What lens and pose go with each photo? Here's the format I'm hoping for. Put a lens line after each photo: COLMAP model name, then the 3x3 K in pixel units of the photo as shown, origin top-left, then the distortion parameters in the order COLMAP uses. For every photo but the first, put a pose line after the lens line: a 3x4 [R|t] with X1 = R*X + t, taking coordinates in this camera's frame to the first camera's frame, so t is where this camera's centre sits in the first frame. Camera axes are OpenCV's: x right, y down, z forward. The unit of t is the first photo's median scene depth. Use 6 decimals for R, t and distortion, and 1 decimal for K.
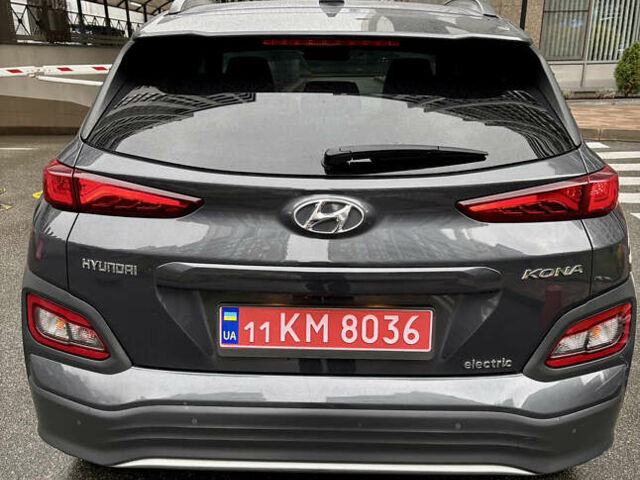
lens RADIAL K [[606.7, 0, 312.6], [0, 606.7, 255.4], [0, 0, 1]] dist [0.075167, -0.013284]
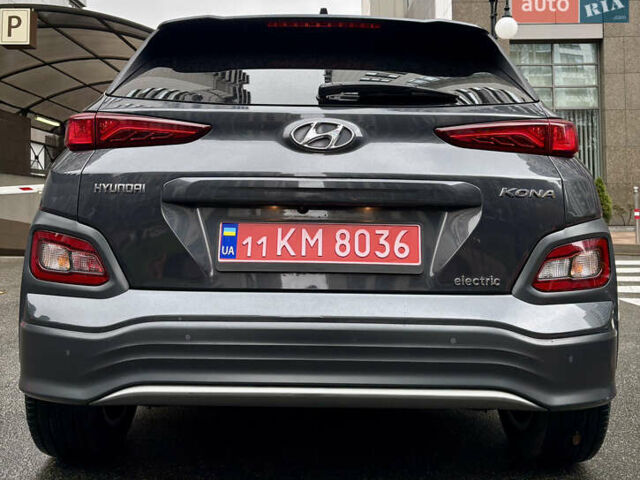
lens RADIAL K [[606.7, 0, 308.0], [0, 606.7, 215.6], [0, 0, 1]] dist [0.075167, -0.013284]
pose [[0.999848, 0.006645, 0.016123, -0.016020], [-0.000622, 0.937551, -0.347847, 0.426576], [-0.017427, 0.347784, 0.937413, 0.000096]]
